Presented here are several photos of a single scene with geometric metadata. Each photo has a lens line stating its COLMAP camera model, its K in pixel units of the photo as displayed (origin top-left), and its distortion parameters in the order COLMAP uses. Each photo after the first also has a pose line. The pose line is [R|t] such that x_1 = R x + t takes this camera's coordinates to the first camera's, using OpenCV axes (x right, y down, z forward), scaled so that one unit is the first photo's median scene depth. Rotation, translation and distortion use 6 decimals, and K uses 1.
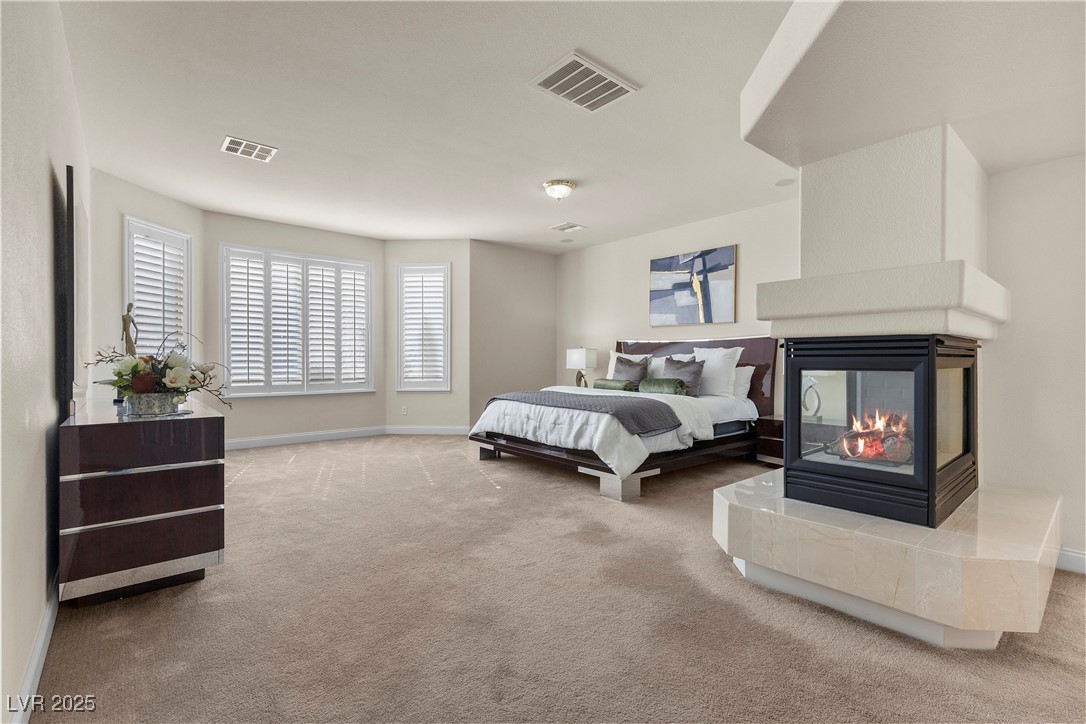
lens RADIAL K [[489.9, 0, 549.3], [0, 489.9, 363.6], [0, 0, 1]] dist [0.006460, -0.000273]
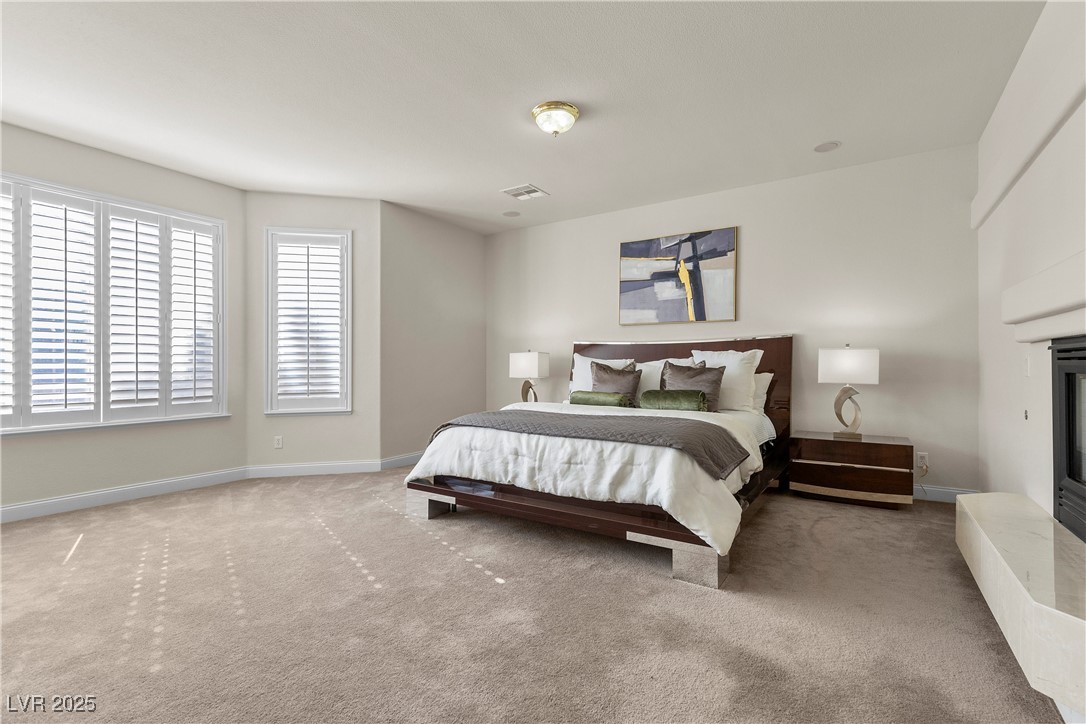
lens RADIAL K [[489.9, 0, 549.3], [0, 489.9, 363.6], [0, 0, 1]] dist [0.006460, -0.000273]
pose [[0.959168, -0.002823, 0.282822, -0.158936], [0.007190, 0.999870, -0.014403, -0.001262], [-0.282745, 0.015848, 0.959064, 0.297099]]
